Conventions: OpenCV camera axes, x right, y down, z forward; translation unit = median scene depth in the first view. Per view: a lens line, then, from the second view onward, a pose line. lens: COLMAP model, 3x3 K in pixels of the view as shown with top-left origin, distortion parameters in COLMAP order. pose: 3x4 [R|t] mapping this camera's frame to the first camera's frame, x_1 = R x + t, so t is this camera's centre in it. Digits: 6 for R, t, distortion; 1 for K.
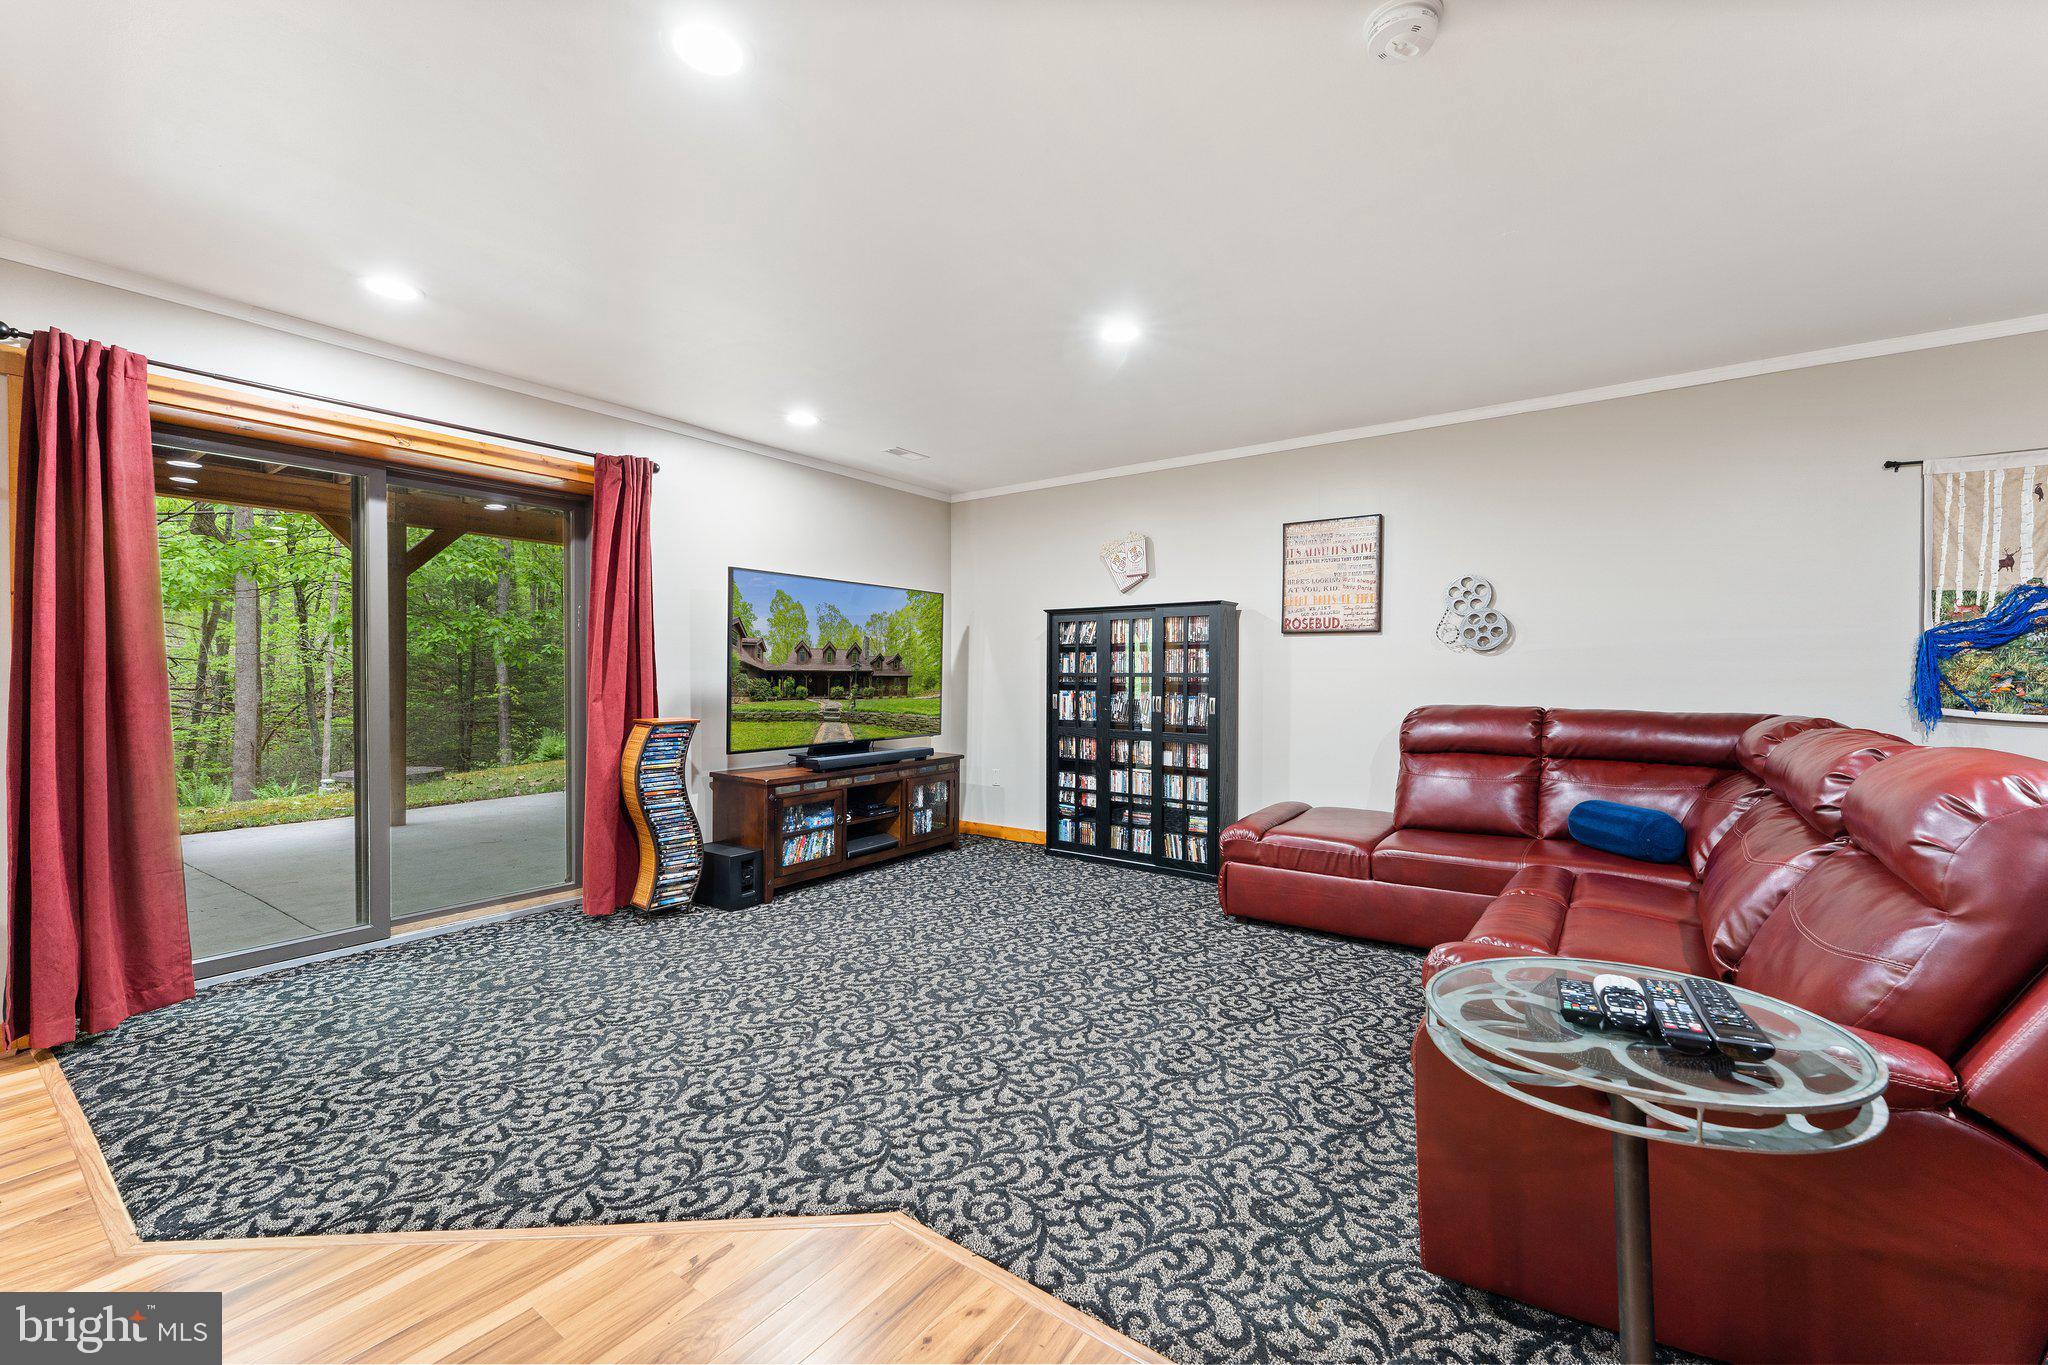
lens RADIAL K [[826.9, 0, 1024.0], [0, 826.9, 679.4], [0, 0, 1]] dist [0.002650, 0.000592]
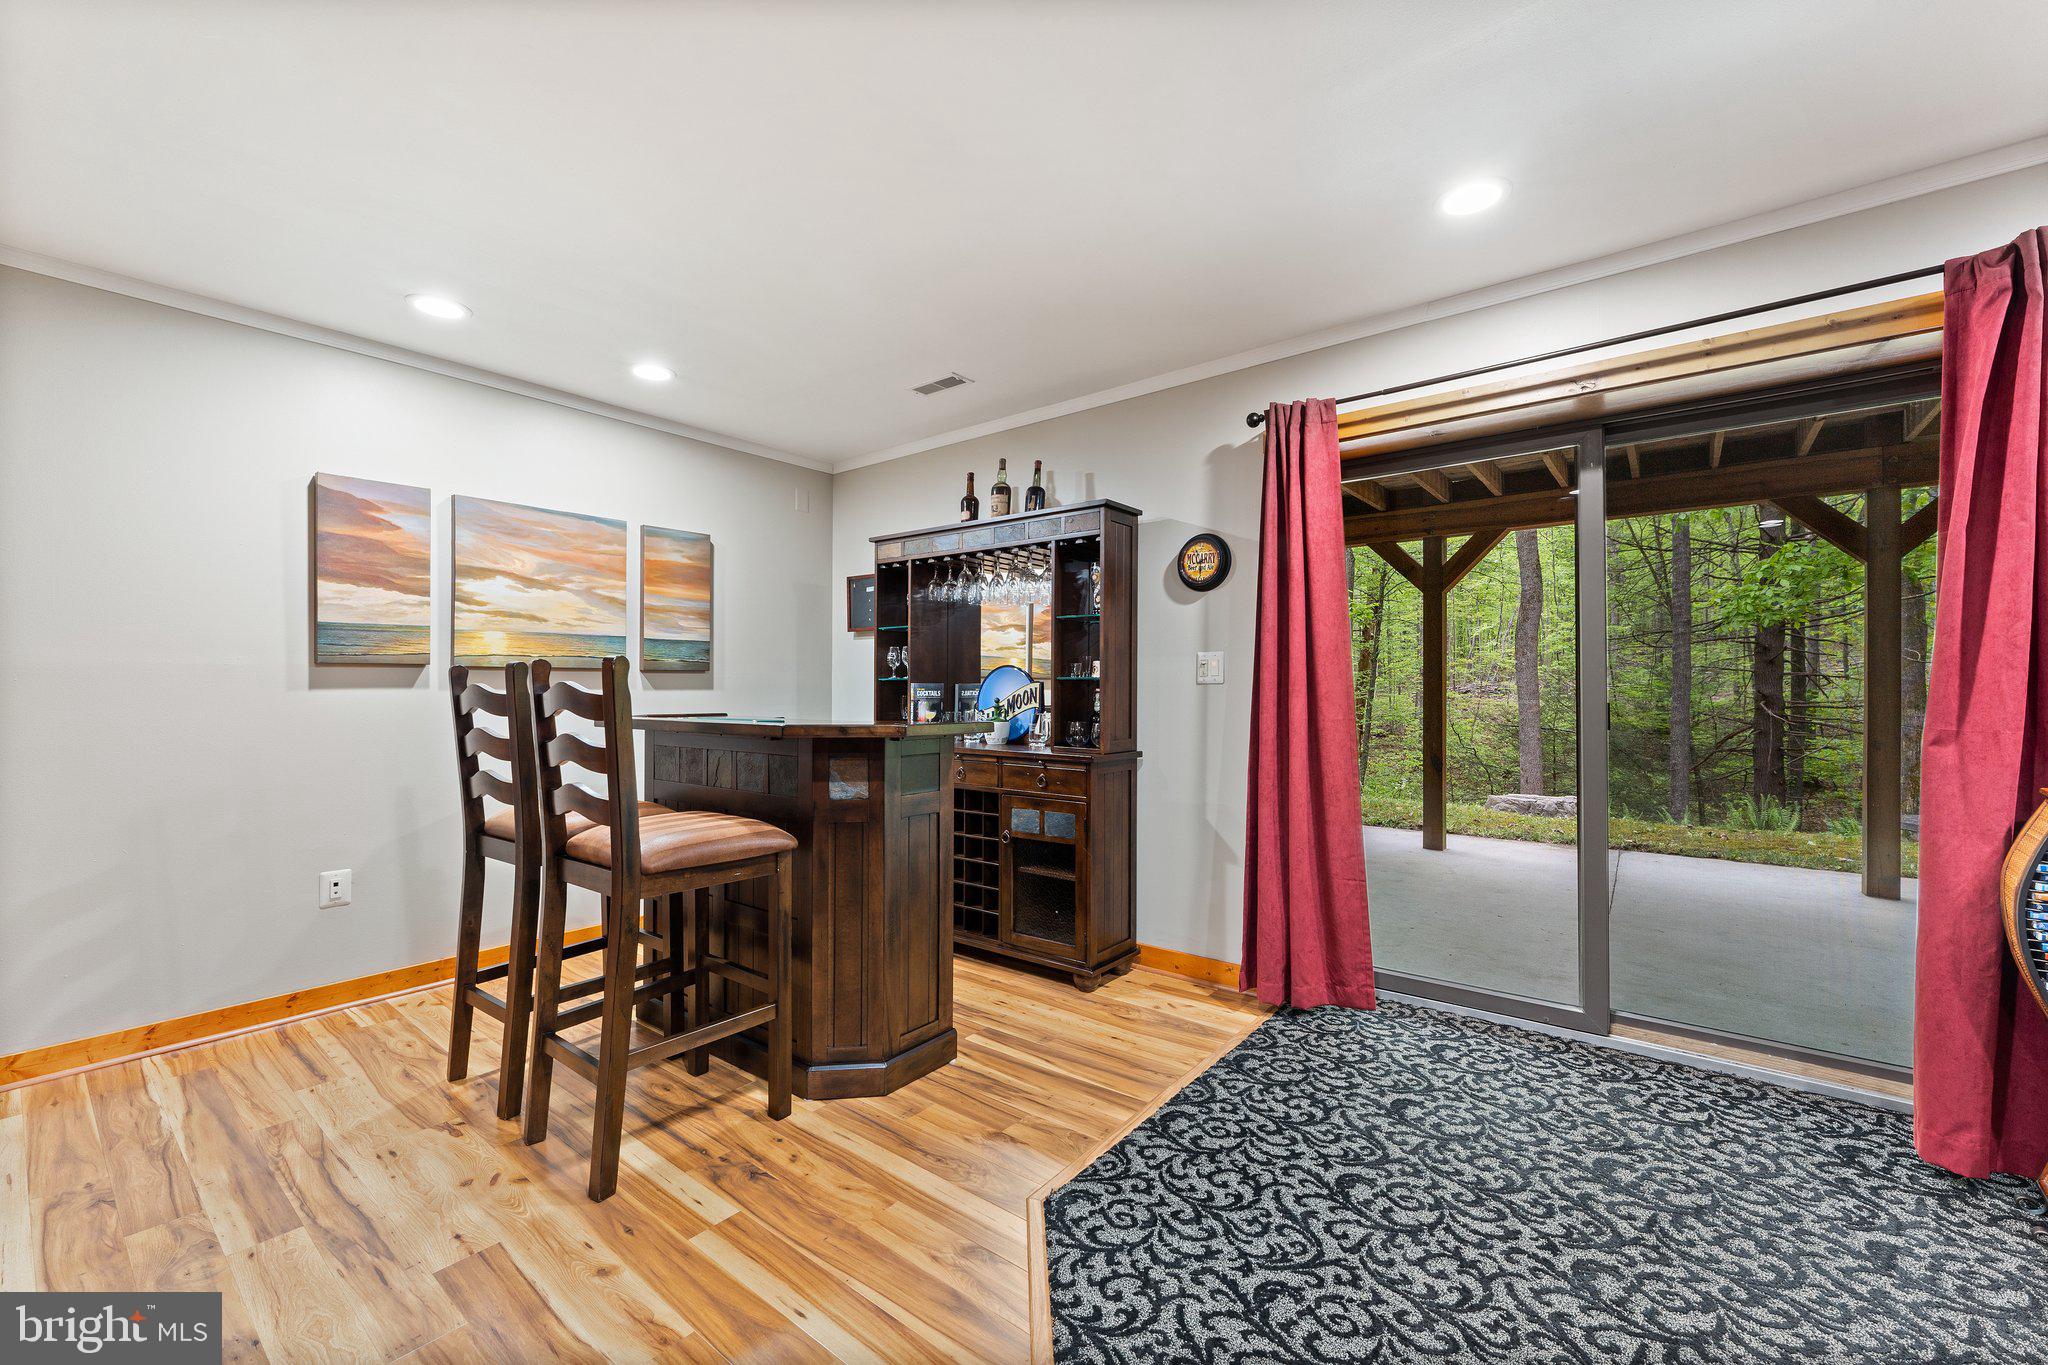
lens RADIAL K [[826.9, 0, 1016.5], [0, 826.9, 677.0], [0, 0, 1]] dist [0.002650, 0.000592]
pose [[-0.048777, -0.016121, -0.998680, 0.025872], [-0.006030, 0.999856, -0.015846, -0.003310], [0.998791, 0.005249, -0.048867, 0.444854]]
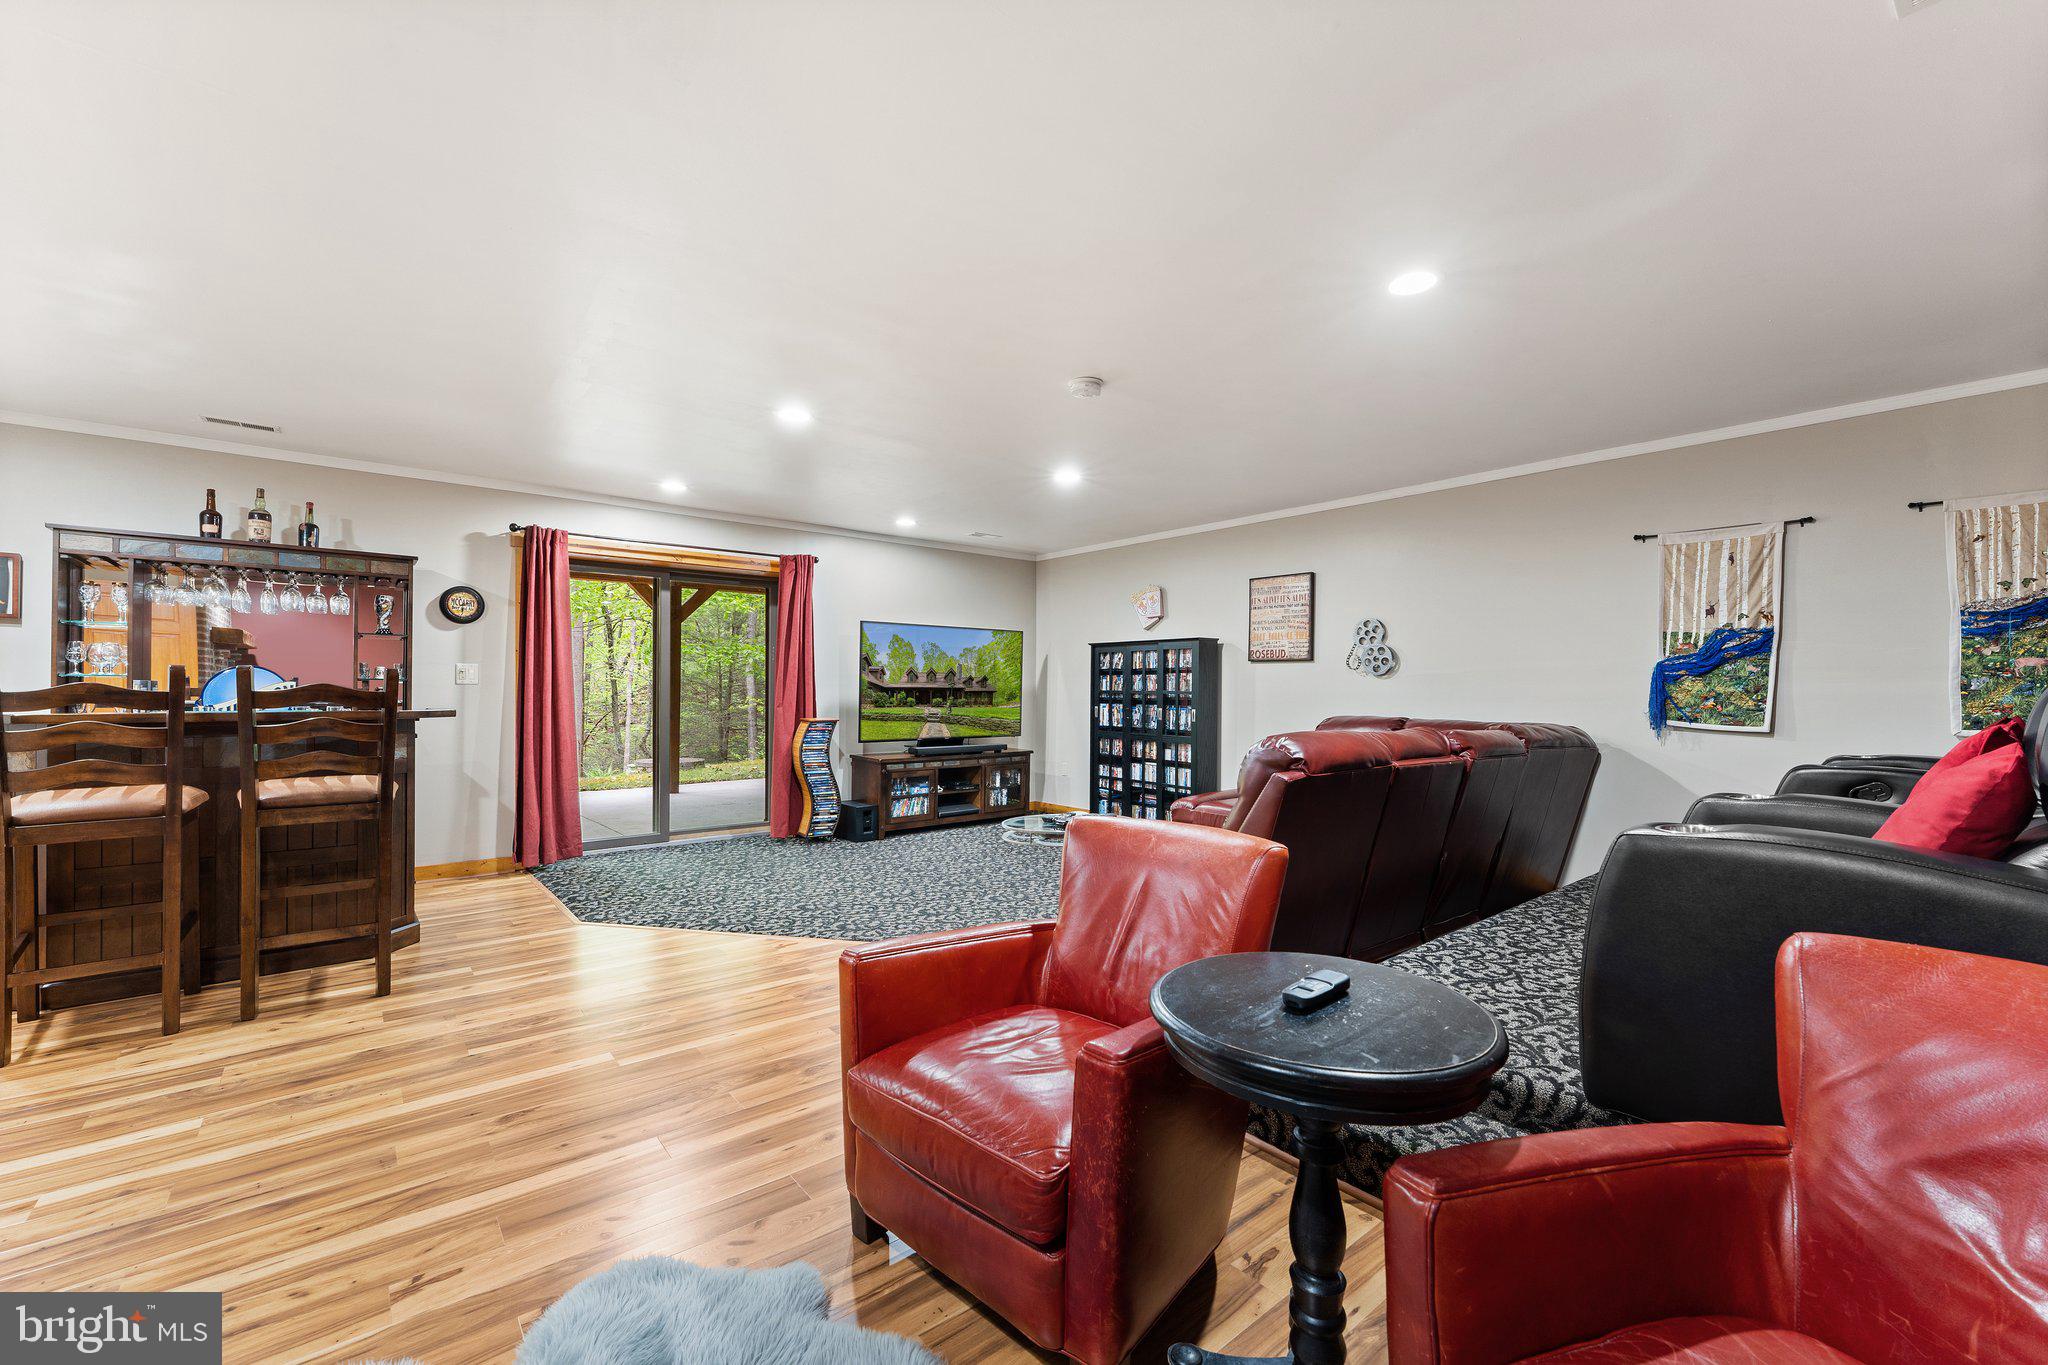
lens RADIAL K [[826.9, 0, 1013.3], [0, 826.9, 690.5], [0, 0, 1]] dist [0.002650, 0.000592]
pose [[0.966070, 0.004490, -0.258240, 0.347938], [-0.006155, 0.999965, -0.005637, 0.000865], [0.258206, 0.007035, 0.966064, -0.452259]]
